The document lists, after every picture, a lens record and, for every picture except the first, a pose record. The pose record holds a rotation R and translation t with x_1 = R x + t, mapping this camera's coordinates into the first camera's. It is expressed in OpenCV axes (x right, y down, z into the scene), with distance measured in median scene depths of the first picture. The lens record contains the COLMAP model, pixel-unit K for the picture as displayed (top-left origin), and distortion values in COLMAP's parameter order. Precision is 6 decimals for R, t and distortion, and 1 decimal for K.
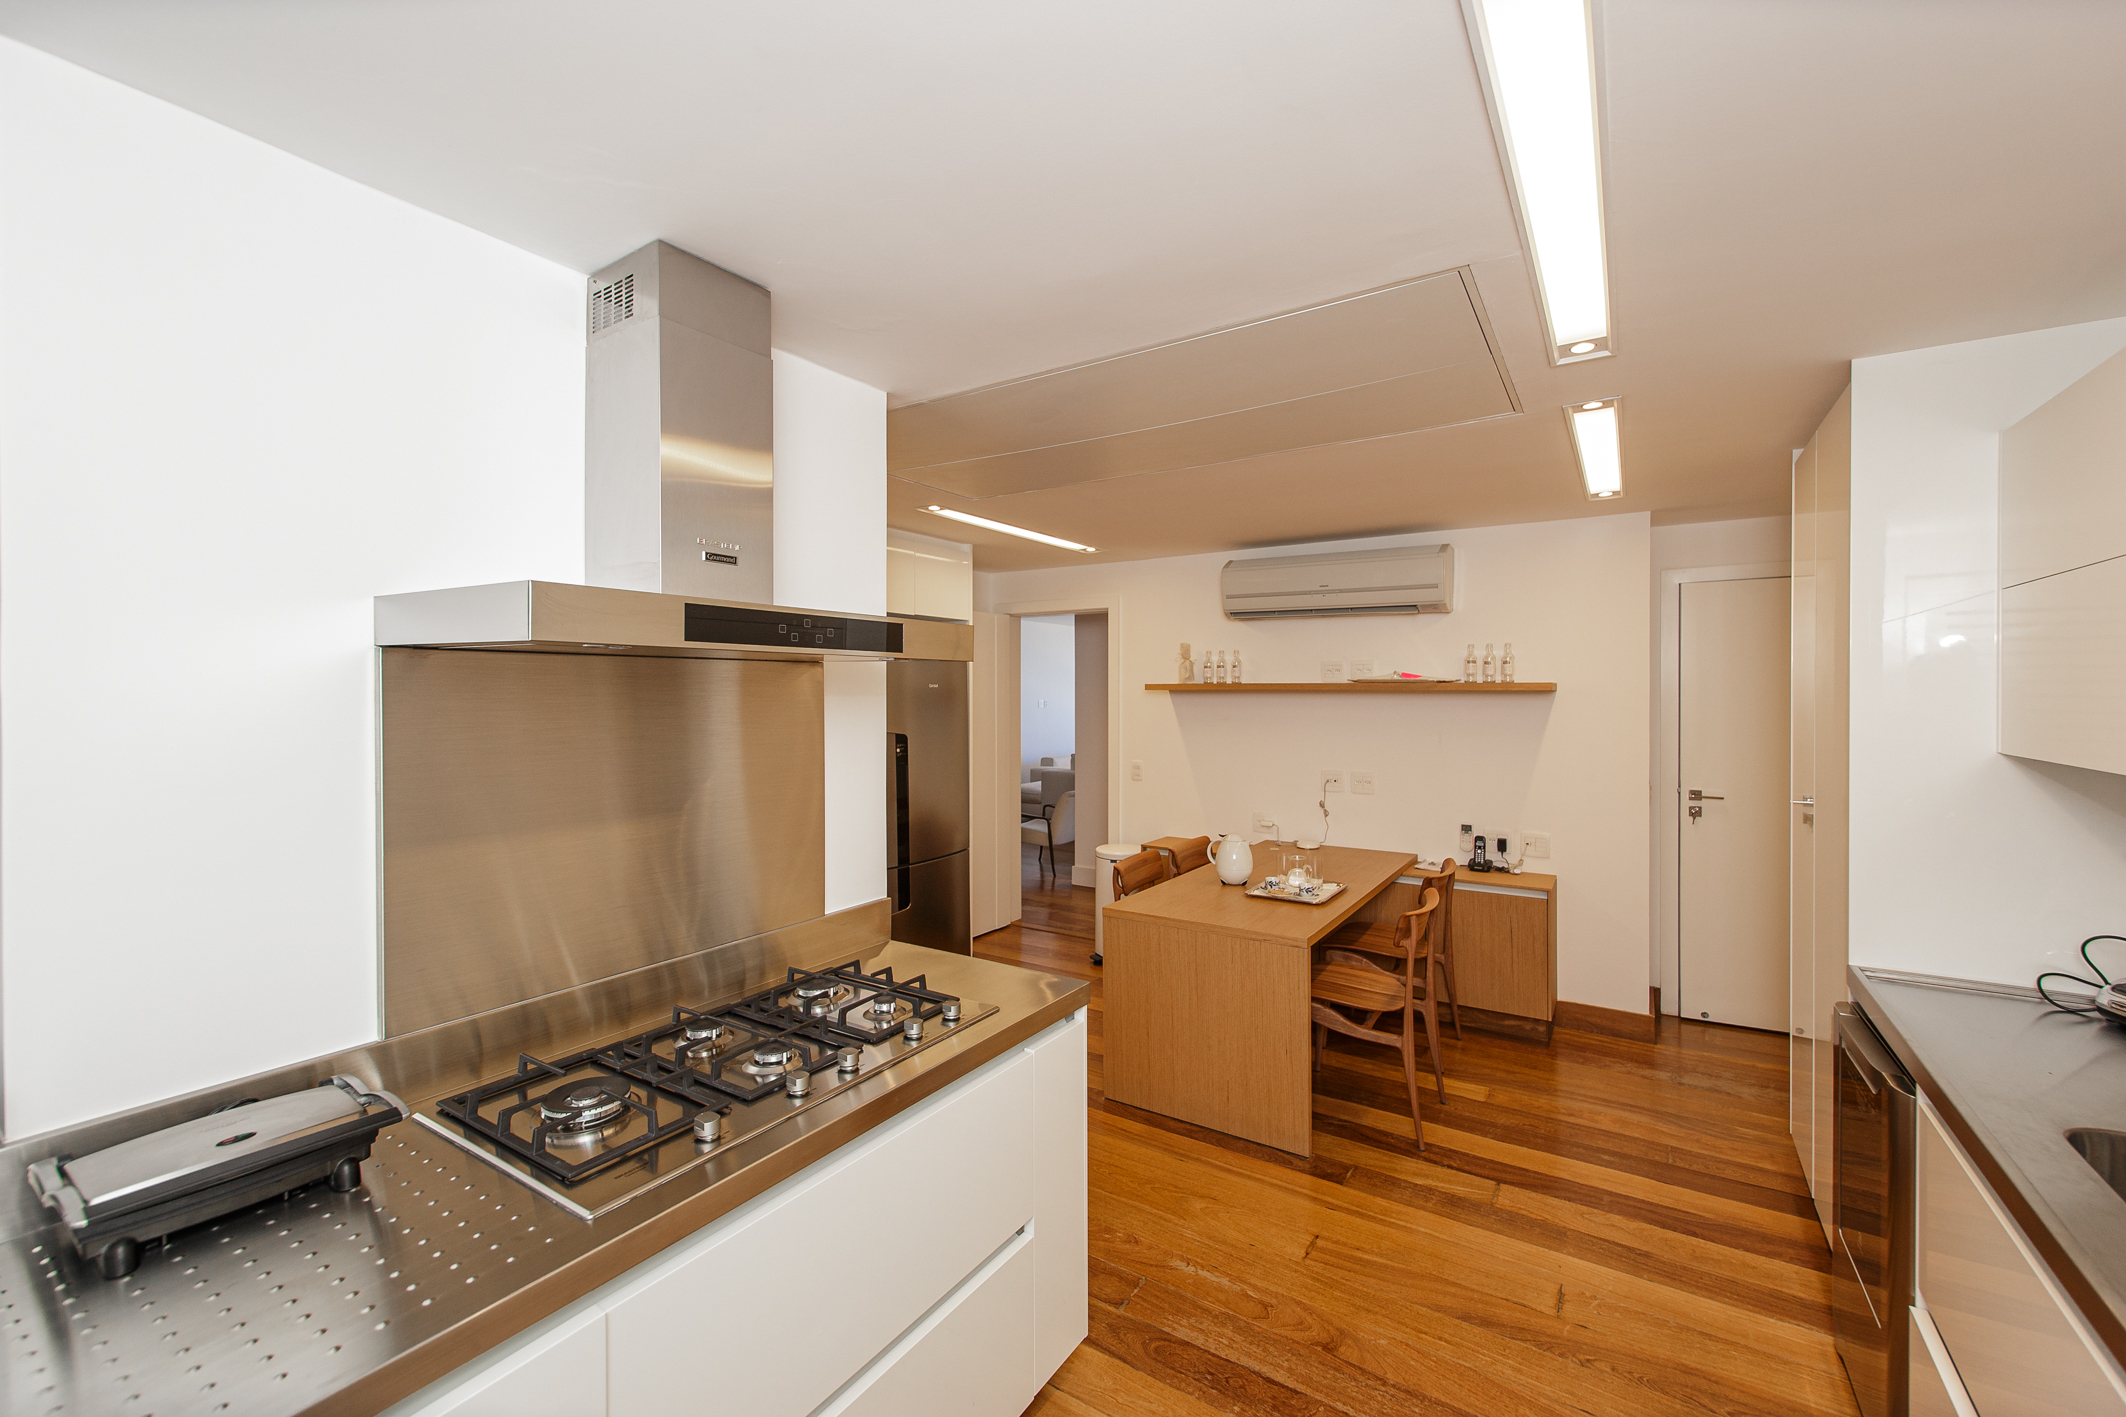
lens RADIAL K [[878.5, 0, 1089.6], [0, 878.5, 697.7], [0, 0, 1]] dist [0.010921, -0.002675]
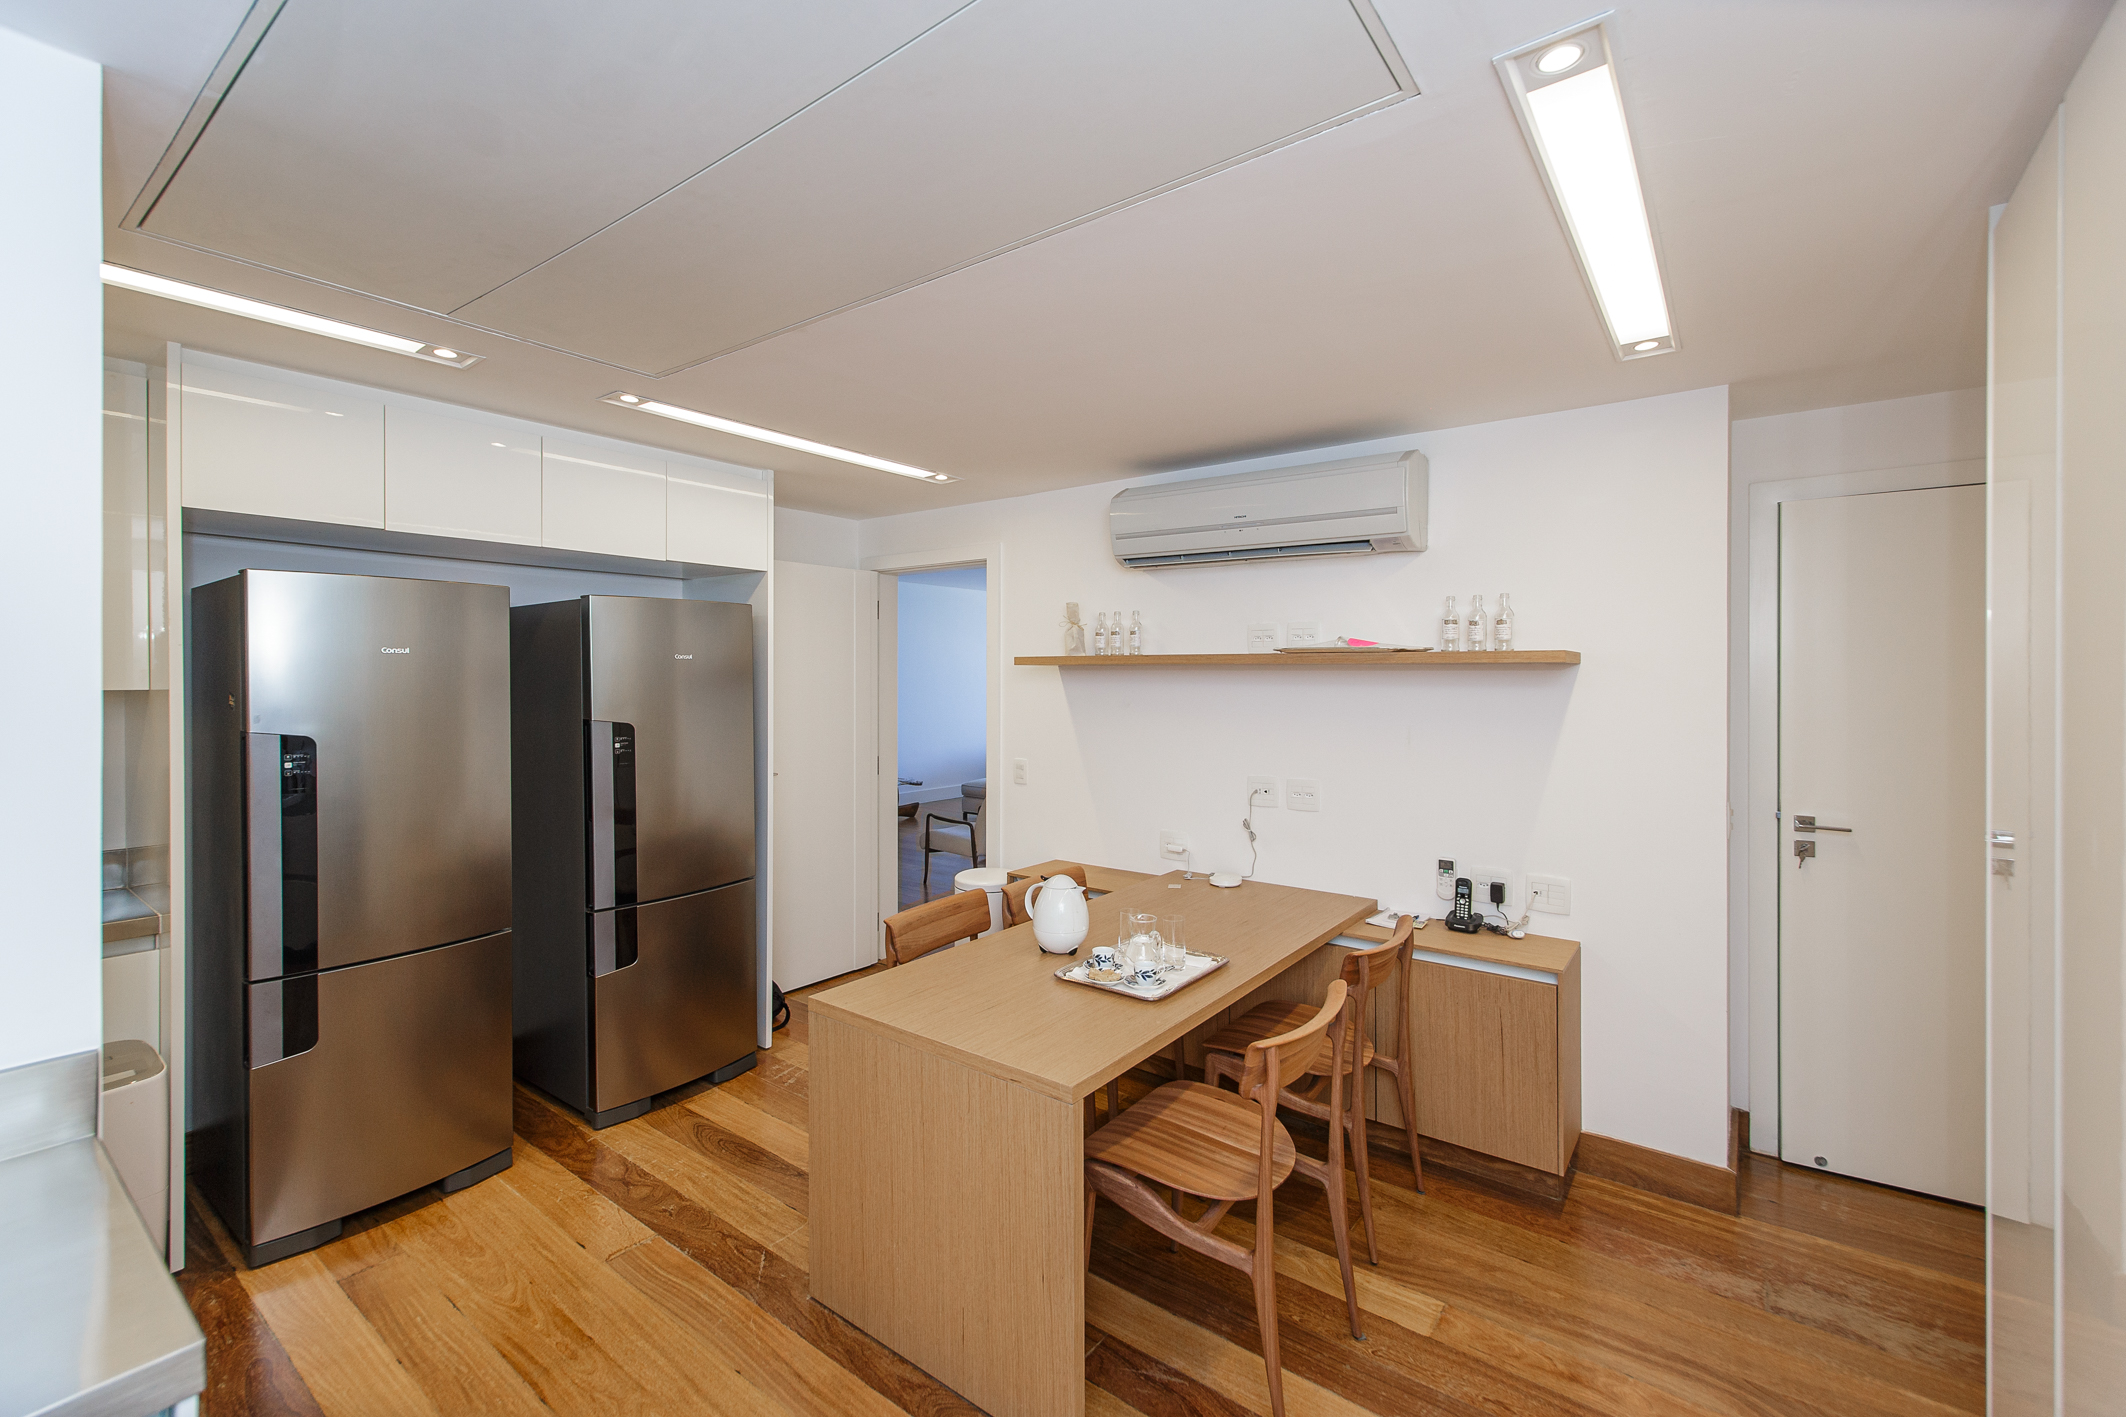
lens RADIAL K [[878.5, 0, 1076.6], [0, 878.5, 677.7], [0, 0, 1]] dist [0.010921, -0.002675]
pose [[0.995530, 0.001861, -0.094429, 0.239719], [-0.002314, 0.999986, -0.004688, 0.007037], [0.094419, 0.004886, 0.995521, 0.336505]]
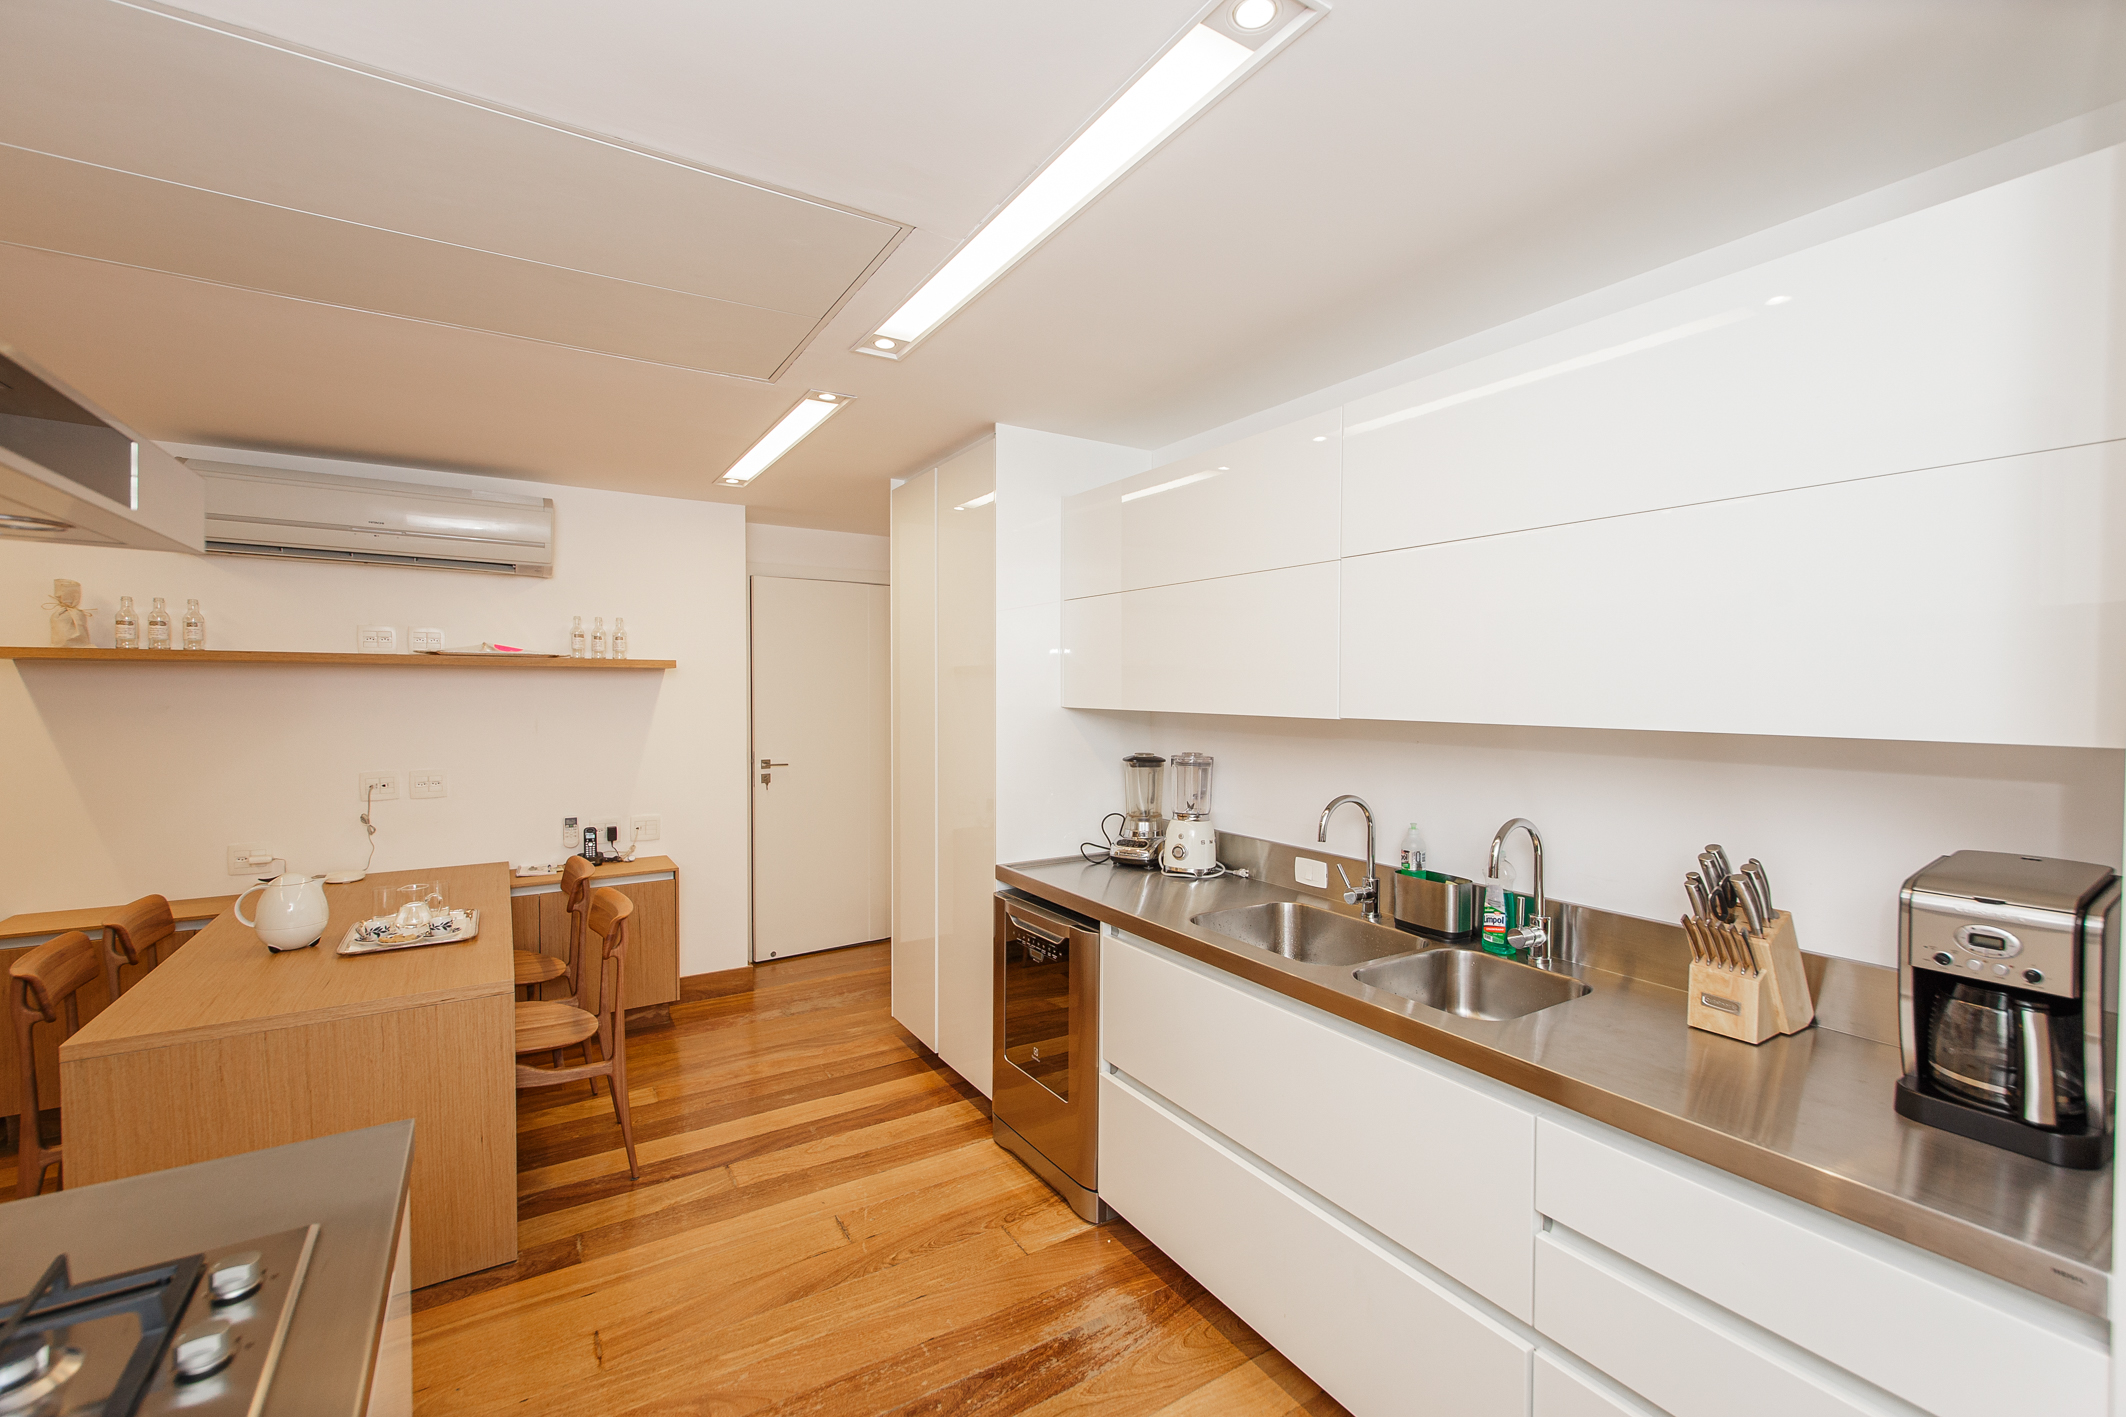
lens RADIAL K [[878.5, 0, 1072.7], [0, 878.5, 703.9], [0, 0, 1]] dist [0.010921, -0.002675]
pose [[0.429622, -0.017517, 0.902839, -0.186452], [0.003467, 0.999836, 0.017749, 0.016837], [-0.903002, -0.004495, 0.429612, 0.180052]]
